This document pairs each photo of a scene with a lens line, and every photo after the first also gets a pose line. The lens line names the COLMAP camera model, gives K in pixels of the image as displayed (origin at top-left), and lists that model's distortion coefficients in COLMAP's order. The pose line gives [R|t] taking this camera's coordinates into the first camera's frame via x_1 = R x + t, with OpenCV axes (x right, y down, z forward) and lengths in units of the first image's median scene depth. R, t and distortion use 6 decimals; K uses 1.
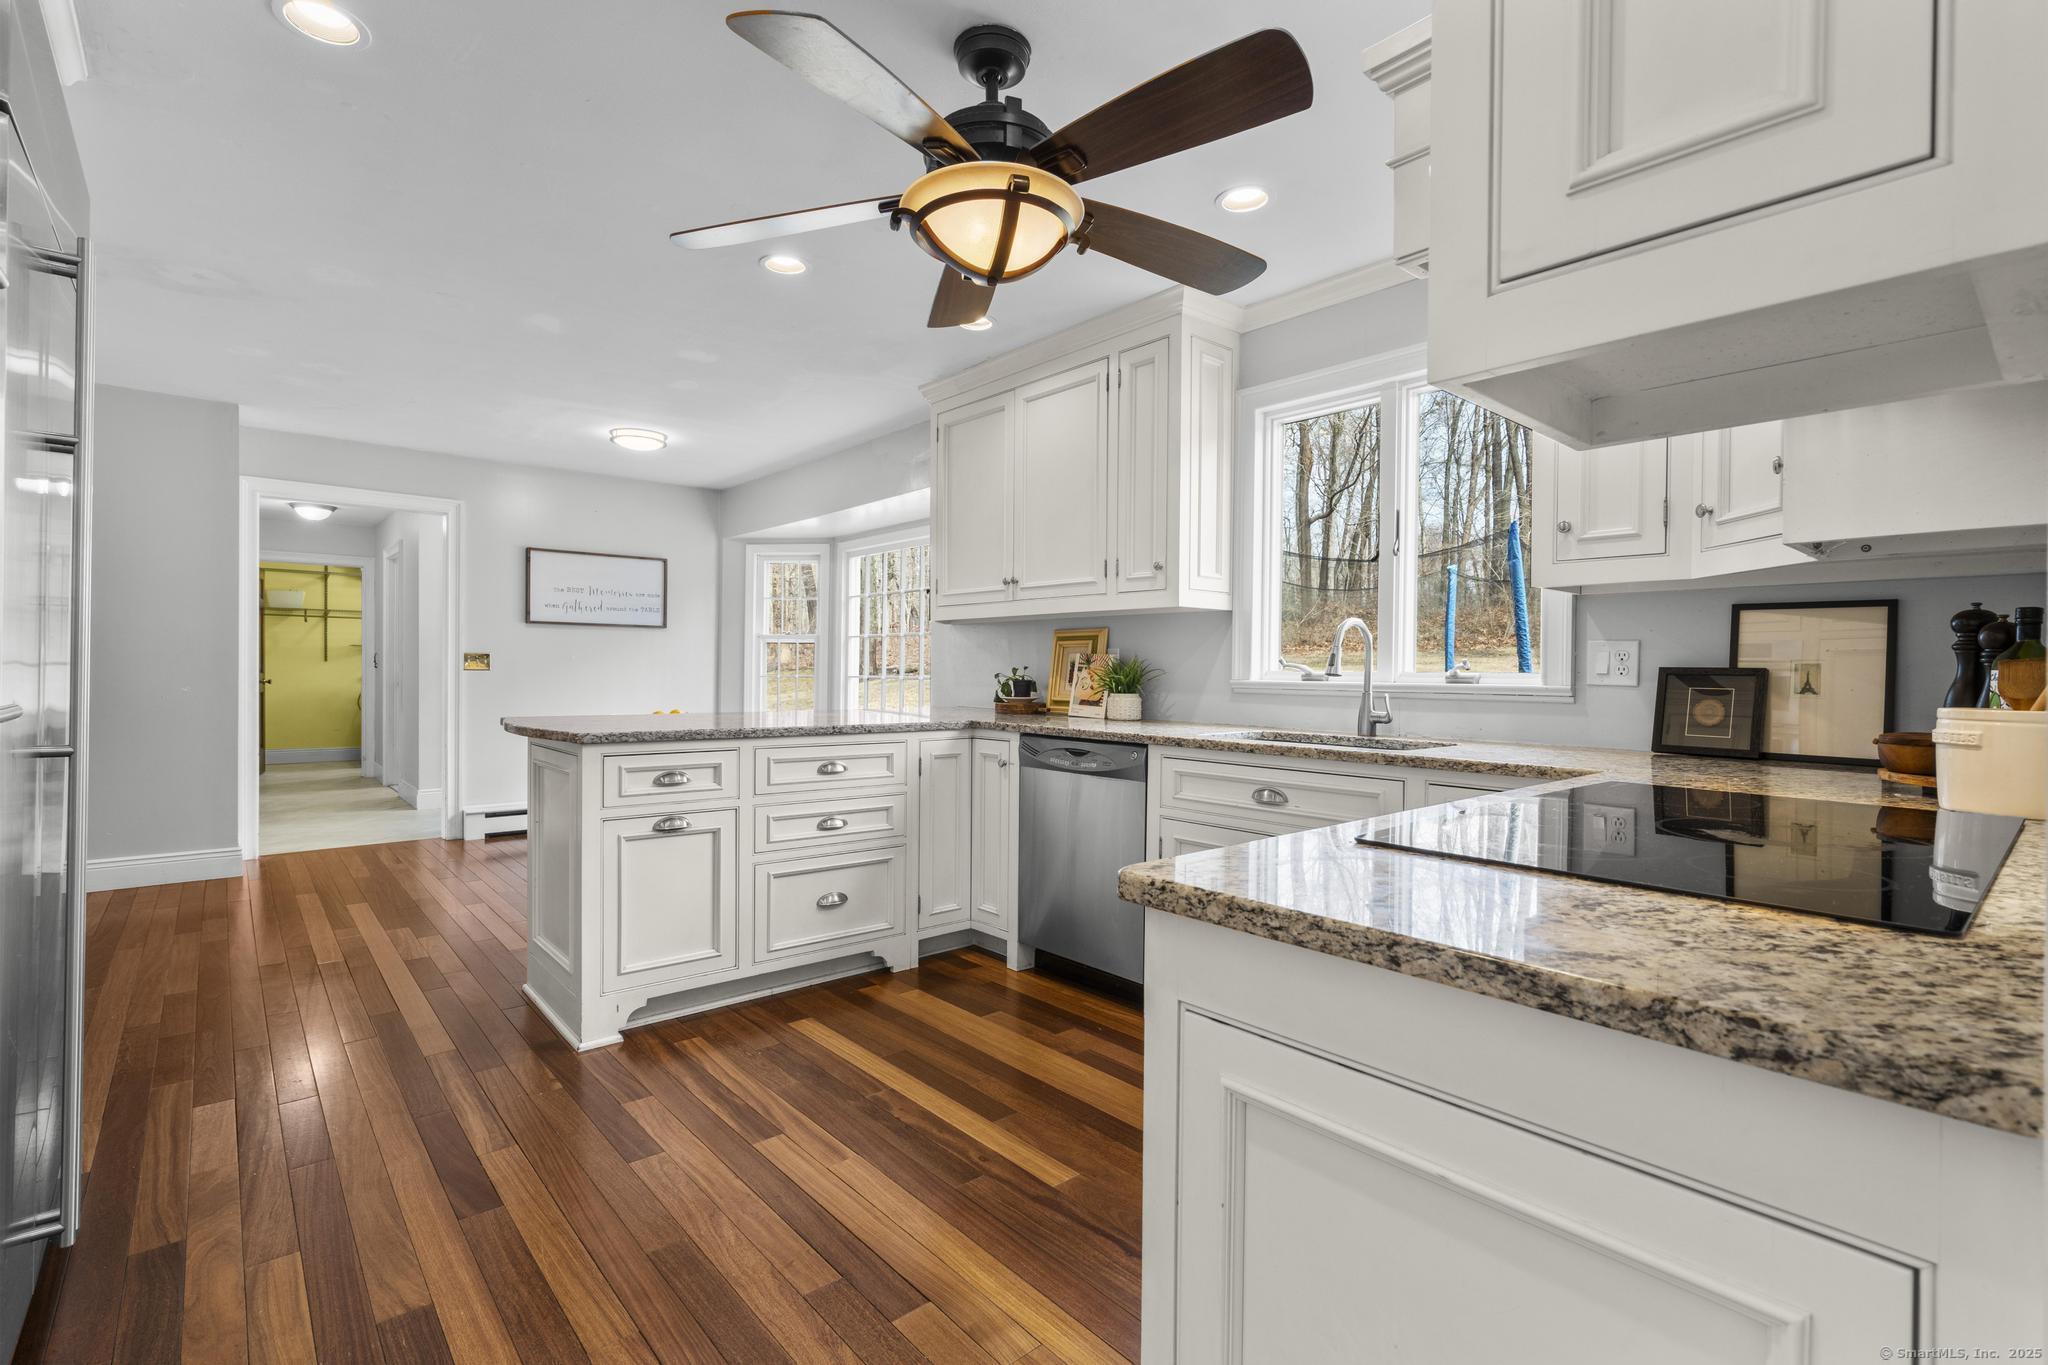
lens RADIAL K [[932.6, 0, 1012.0], [0, 932.6, 676.0], [0, 0, 1]] dist [-0.005901, 0.005108]
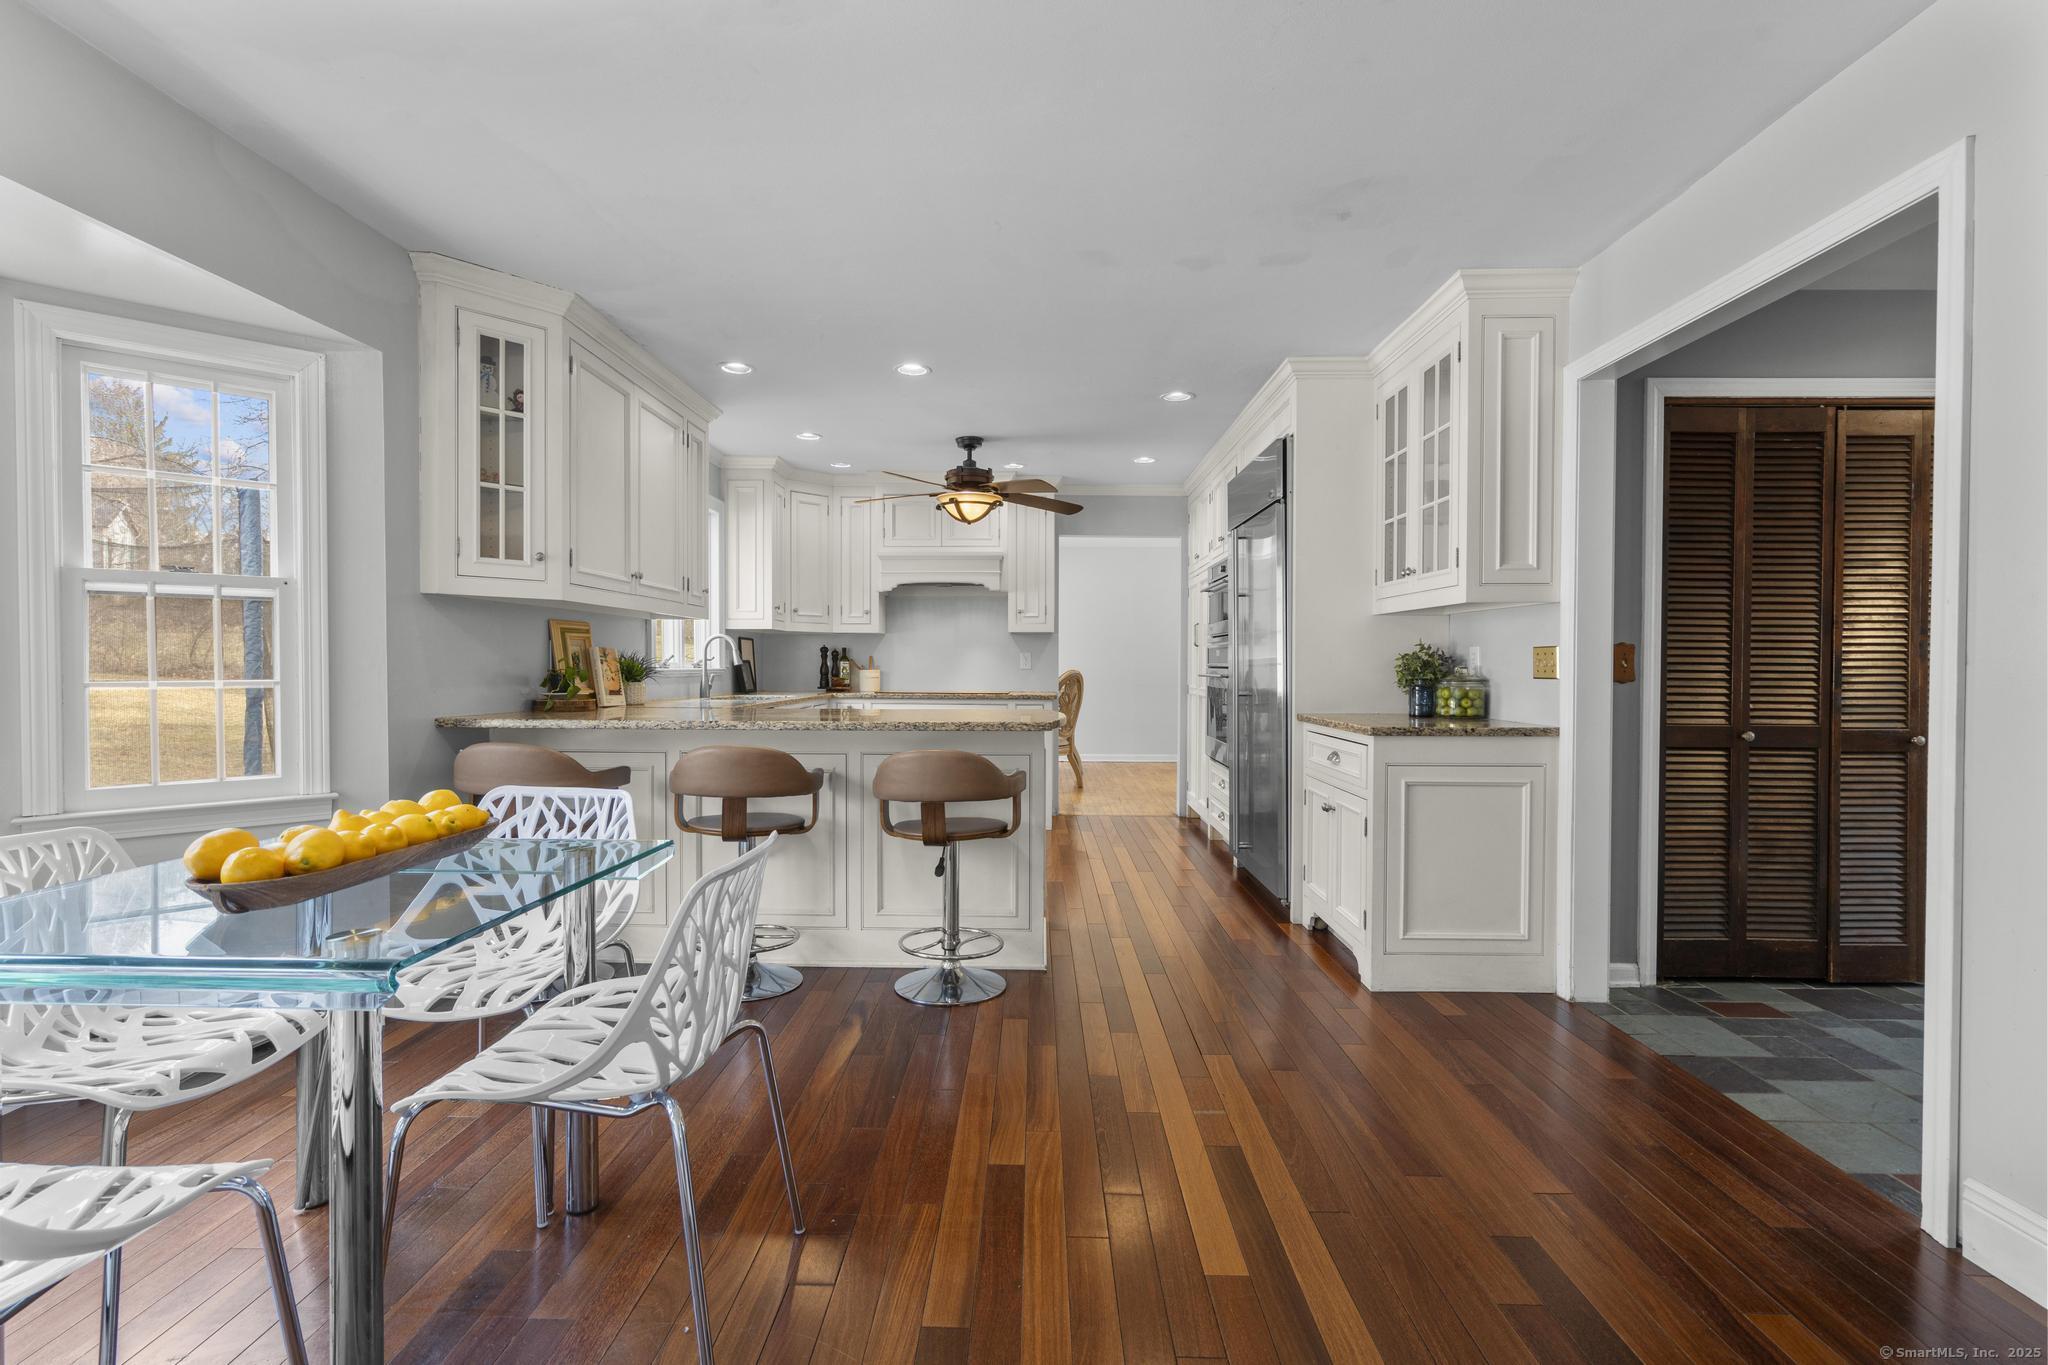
lens RADIAL K [[932.6, 0, 1013.3], [0, 932.6, 682.5], [0, 0, 1]] dist [-0.005901, 0.005108]
pose [[-0.745363, -0.025456, 0.666173, -1.113649], [-0.006274, 0.999494, 0.031173, -0.022249], [-0.666630, 0.019056, -0.745145, 1.684005]]
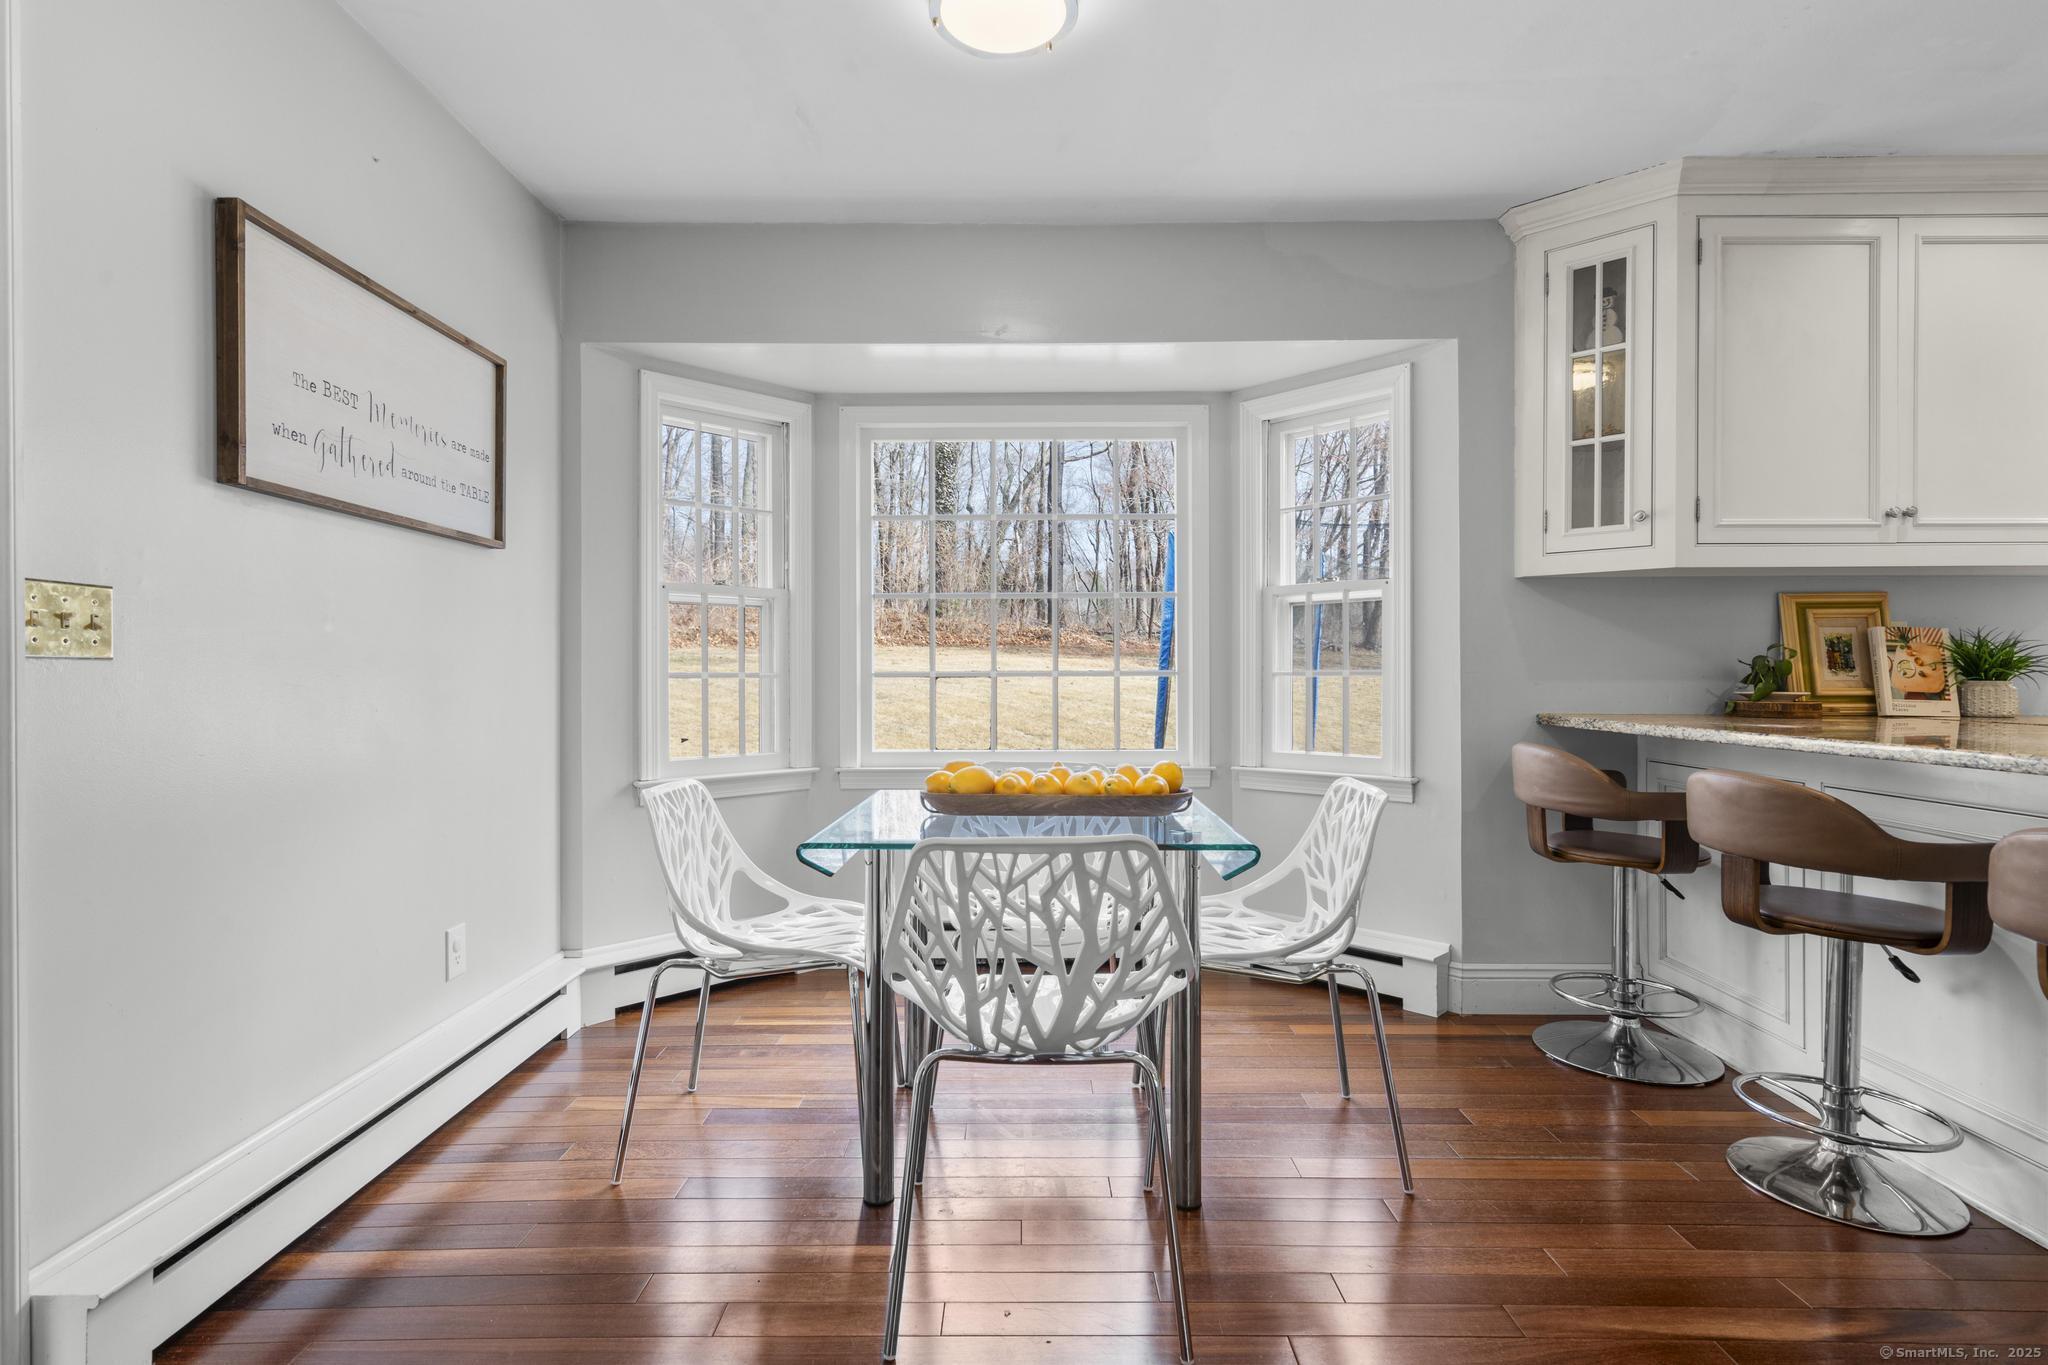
lens RADIAL K [[1011.3, 0, 1021.3], [0, 1011.3, 675.7], [0, 0, 1]] dist [0.004420, 0.000208]
pose [[0.648419, -0.012668, 0.761178, -1.063850], [0.014238, 0.999888, 0.004512, 0.000043], [-0.761150, 0.007912, 0.648527, 1.145800]]
